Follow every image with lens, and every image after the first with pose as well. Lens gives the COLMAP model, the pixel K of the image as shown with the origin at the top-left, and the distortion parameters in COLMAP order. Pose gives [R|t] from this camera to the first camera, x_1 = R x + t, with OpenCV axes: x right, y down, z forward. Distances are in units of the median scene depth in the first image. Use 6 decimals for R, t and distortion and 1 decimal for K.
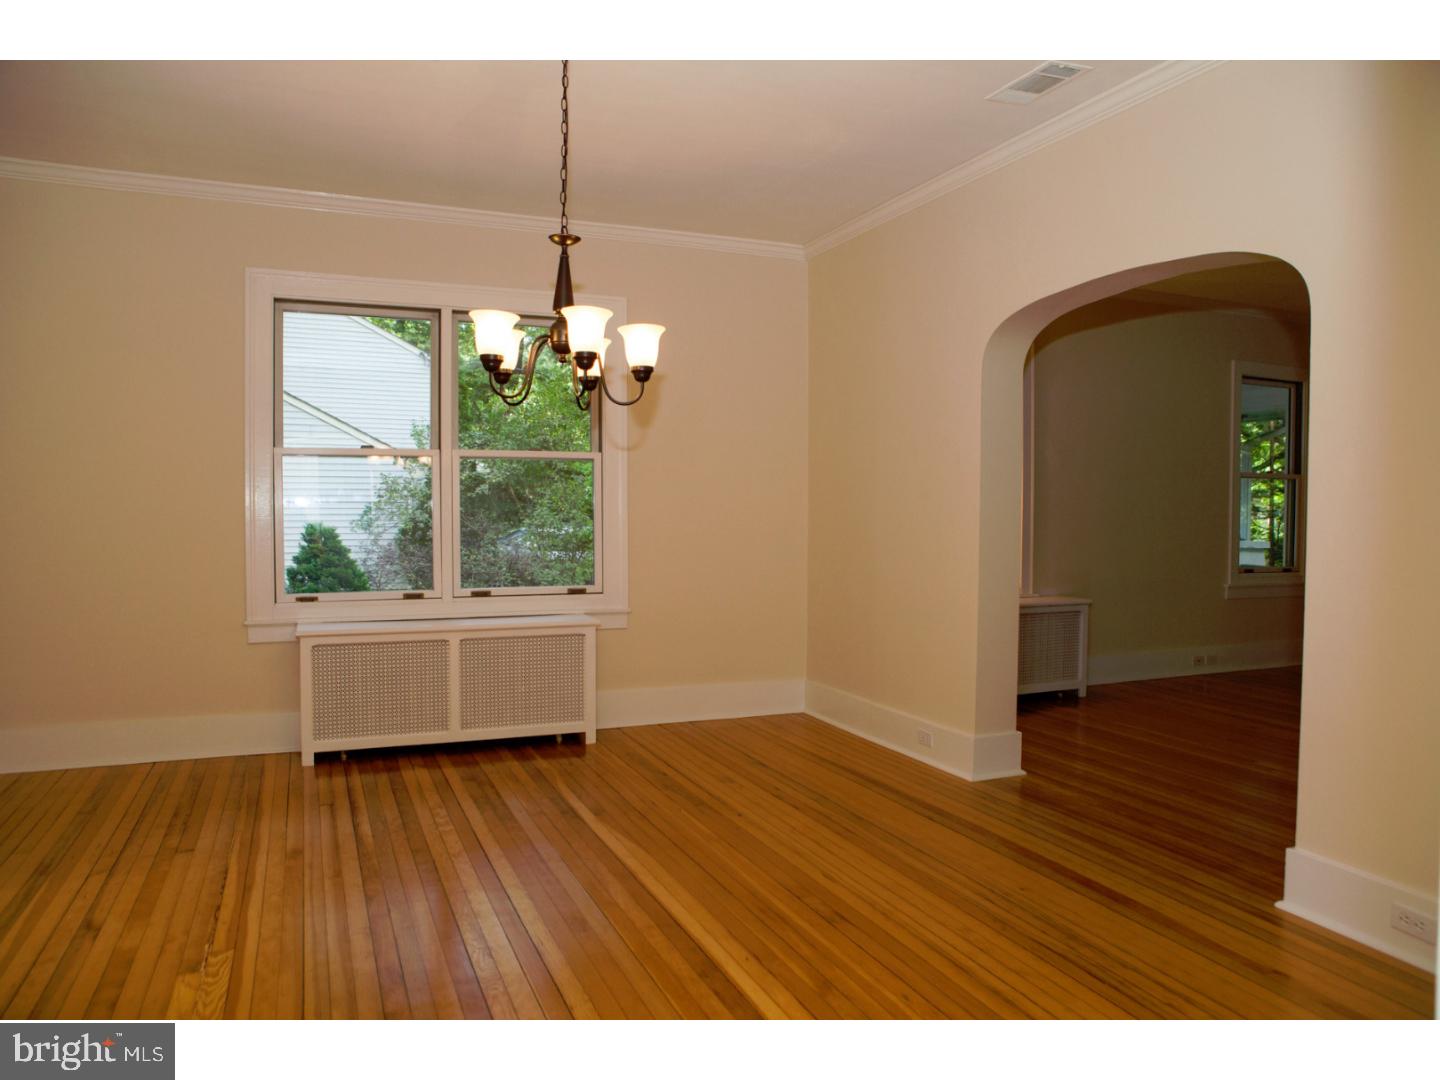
lens RADIAL K [[987.6, 0, 720.0], [0, 987.6, 540.0], [0, 0, 1]] dist [-0.111411, 0.083943]
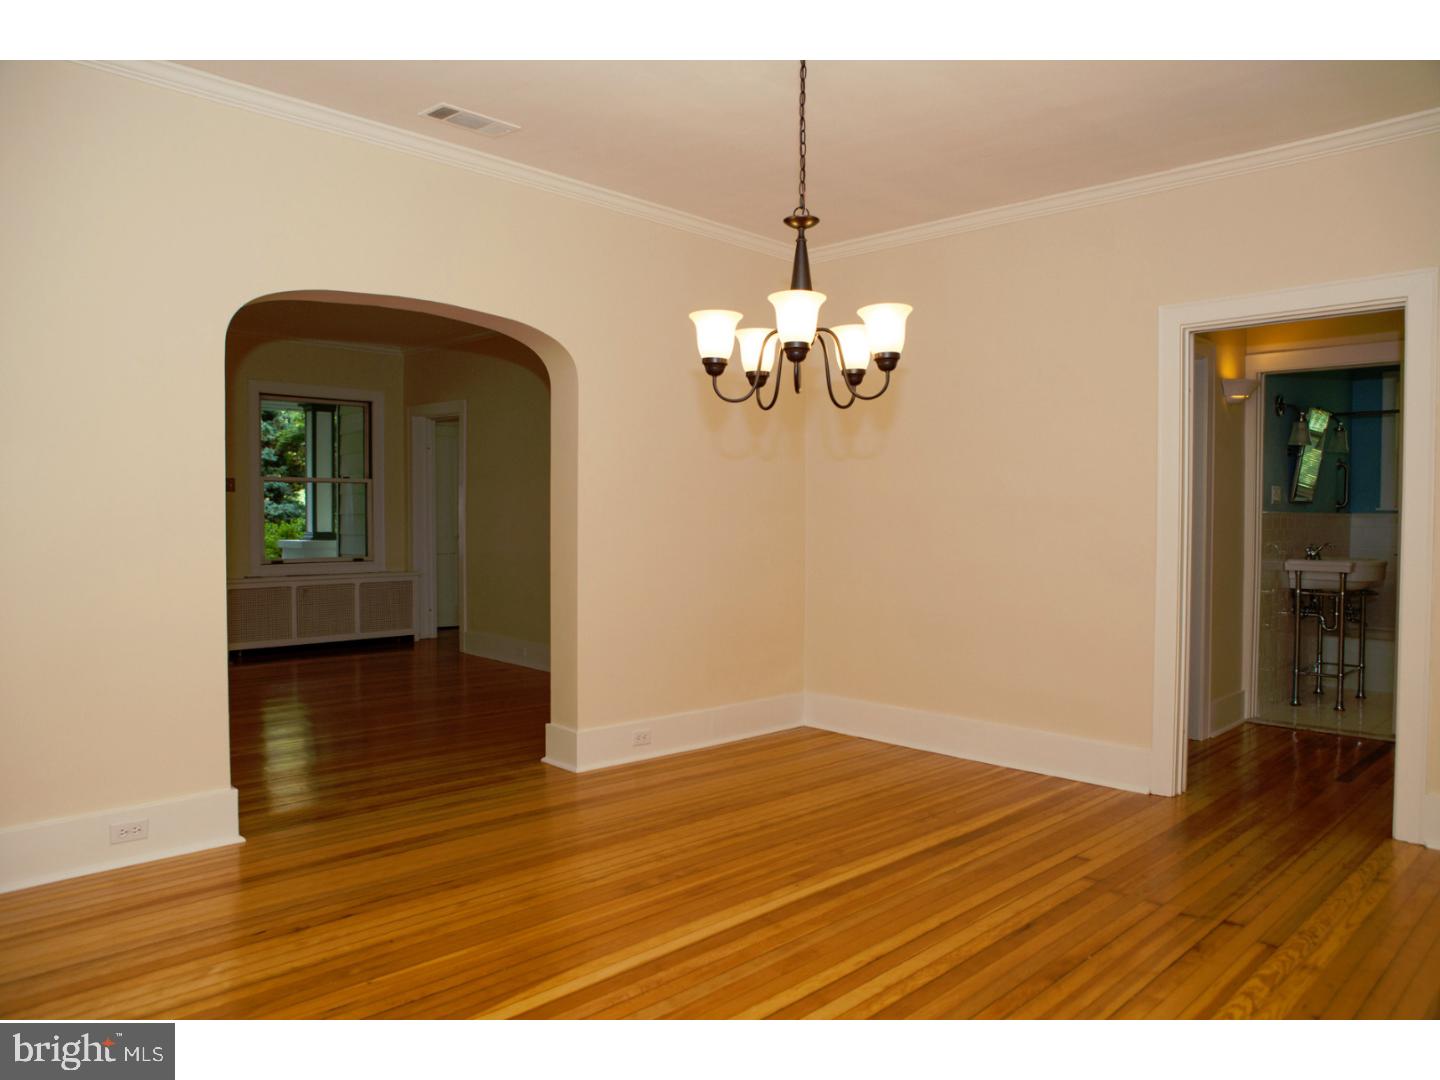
lens RADIAL K [[987.6, 0, 720.0], [0, 987.6, 540.0], [0, 0, 1]] dist [-0.111411, 0.083943]
pose [[-0.375078, -0.033352, 0.926393, -0.902453], [0.017171, 0.998931, 0.042915, -0.048533], [-0.926834, 0.032004, -0.374104, 1.307616]]
